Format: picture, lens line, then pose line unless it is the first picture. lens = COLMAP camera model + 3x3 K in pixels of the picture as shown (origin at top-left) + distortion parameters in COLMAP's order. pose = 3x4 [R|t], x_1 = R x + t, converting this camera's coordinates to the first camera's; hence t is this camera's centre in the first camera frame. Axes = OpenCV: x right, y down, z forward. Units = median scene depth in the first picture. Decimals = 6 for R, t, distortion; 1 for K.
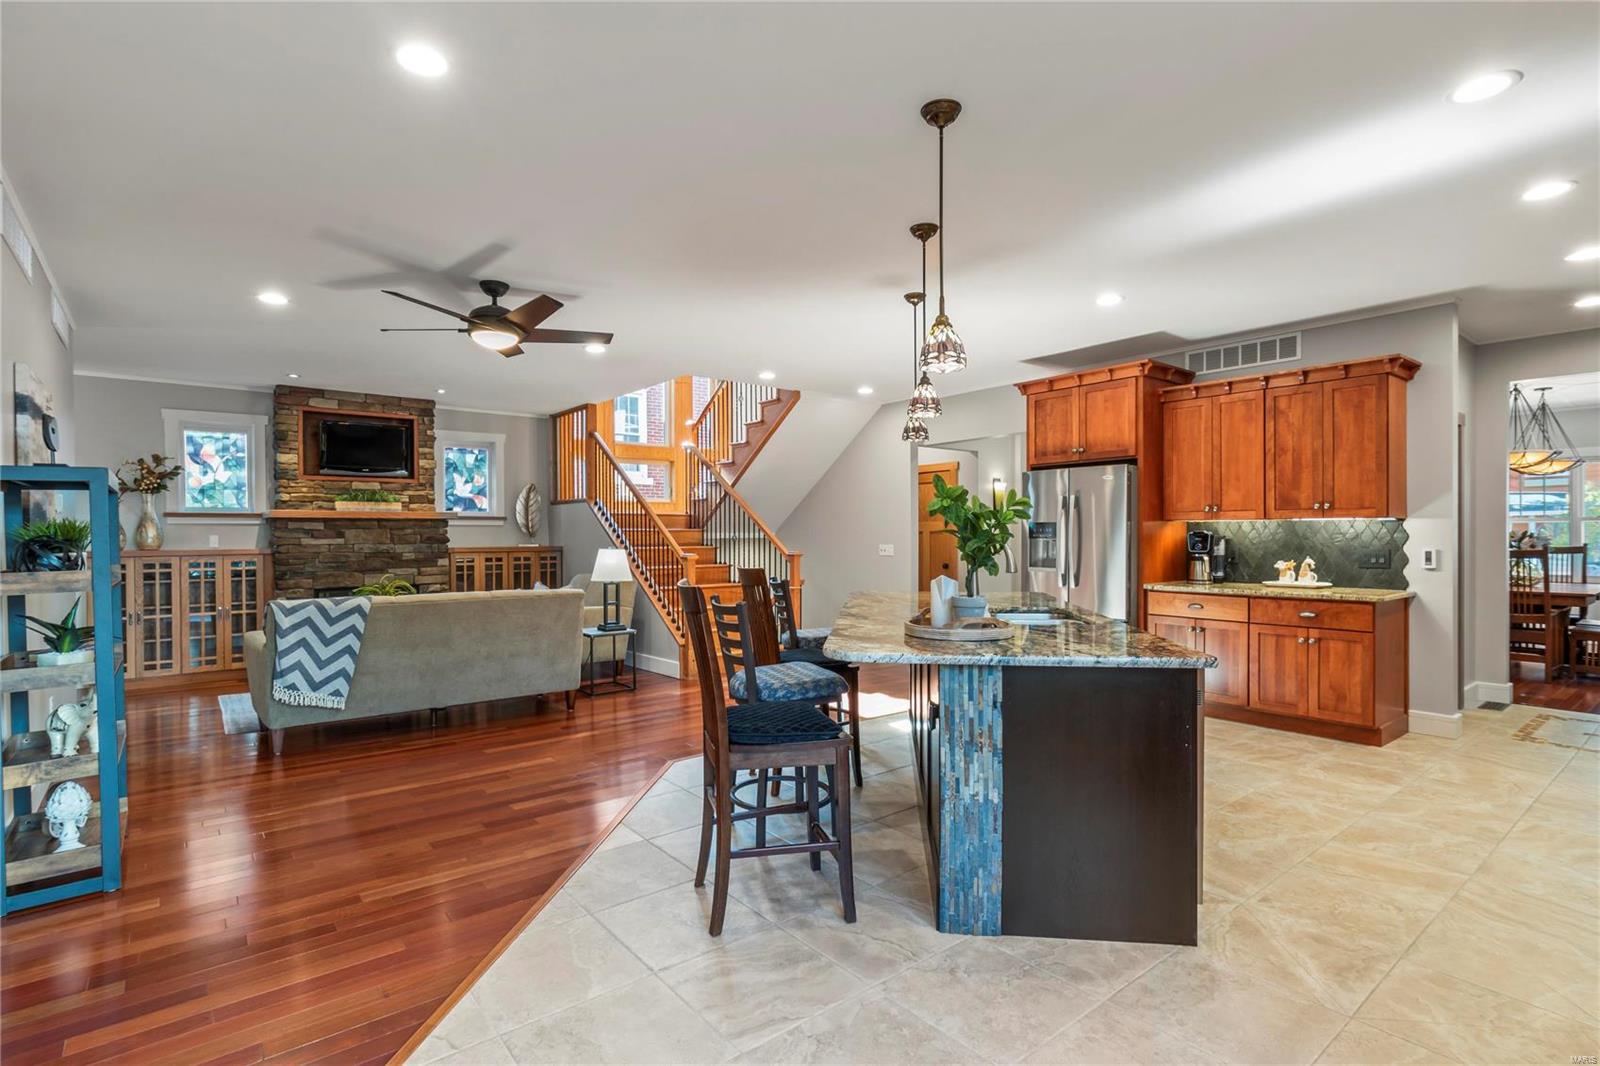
lens RADIAL K [[764.5, 0, 781.4], [0, 764.5, 538.4], [0, 0, 1]] dist [0.002475, 0.000408]
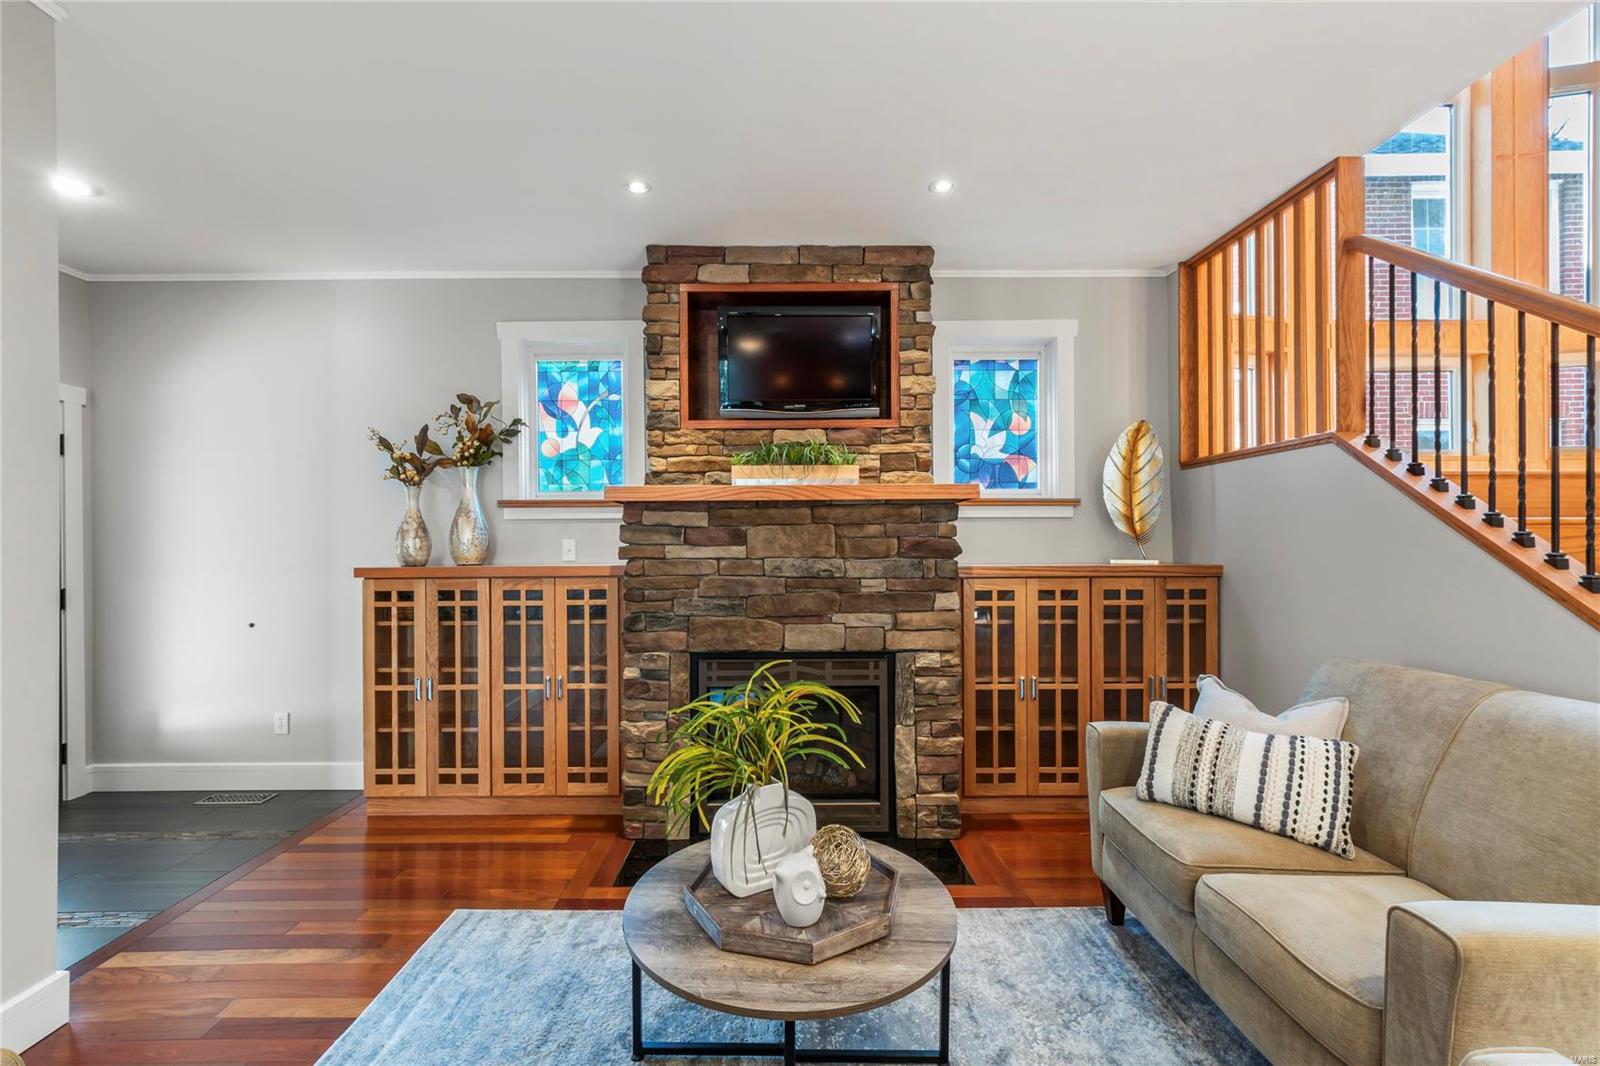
lens RADIAL K [[708.5, 0, 797.1], [0, 708.5, 542.9], [0, 0, 1]] dist [-0.000719, 0.001317]
pose [[0.793815, -0.000285, -0.608160, -0.282384], [-0.001373, 0.999997, -0.002261, -0.000697], [0.608158, 0.002630, 0.793812, 0.669582]]
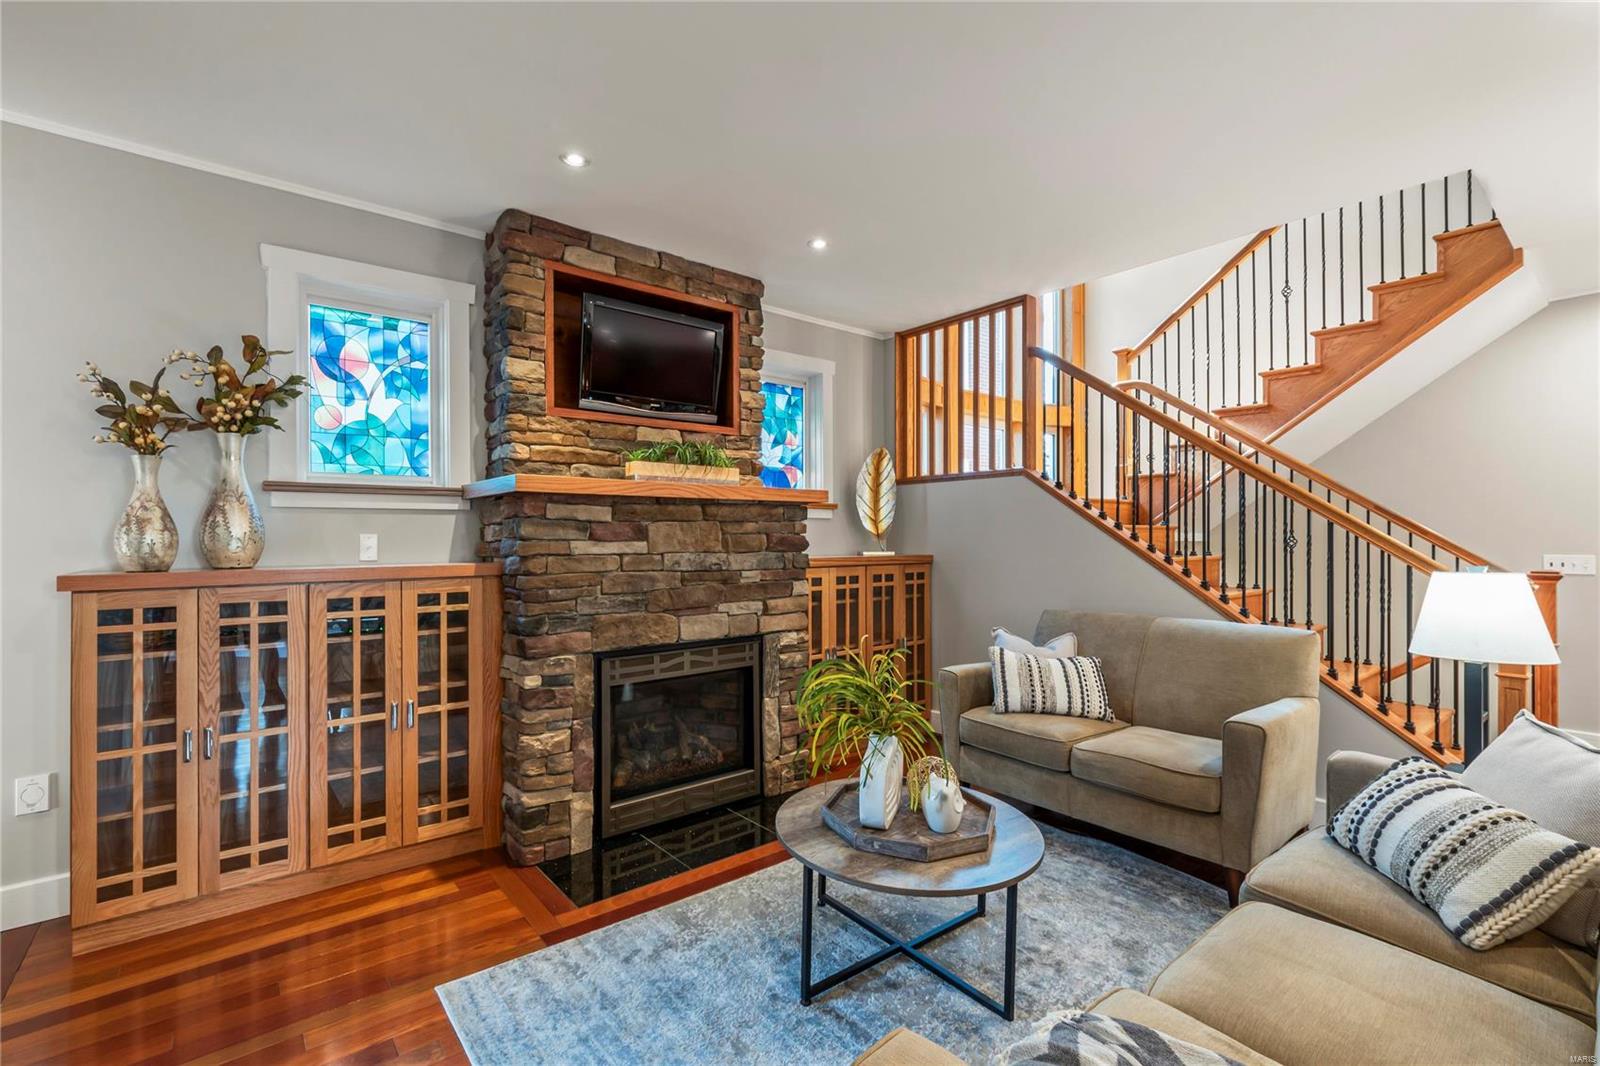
lens RADIAL K [[702.0, 0, 787.5], [0, 702.0, 534.1], [0, 0, 1]] dist [-0.004491, -0.000178]
pose [[0.999826, 0.000313, 0.018663, -0.486561], [-0.000110, 0.999941, -0.010887, 0.000436], [-0.018665, 0.010883, 0.999767, 0.562964]]
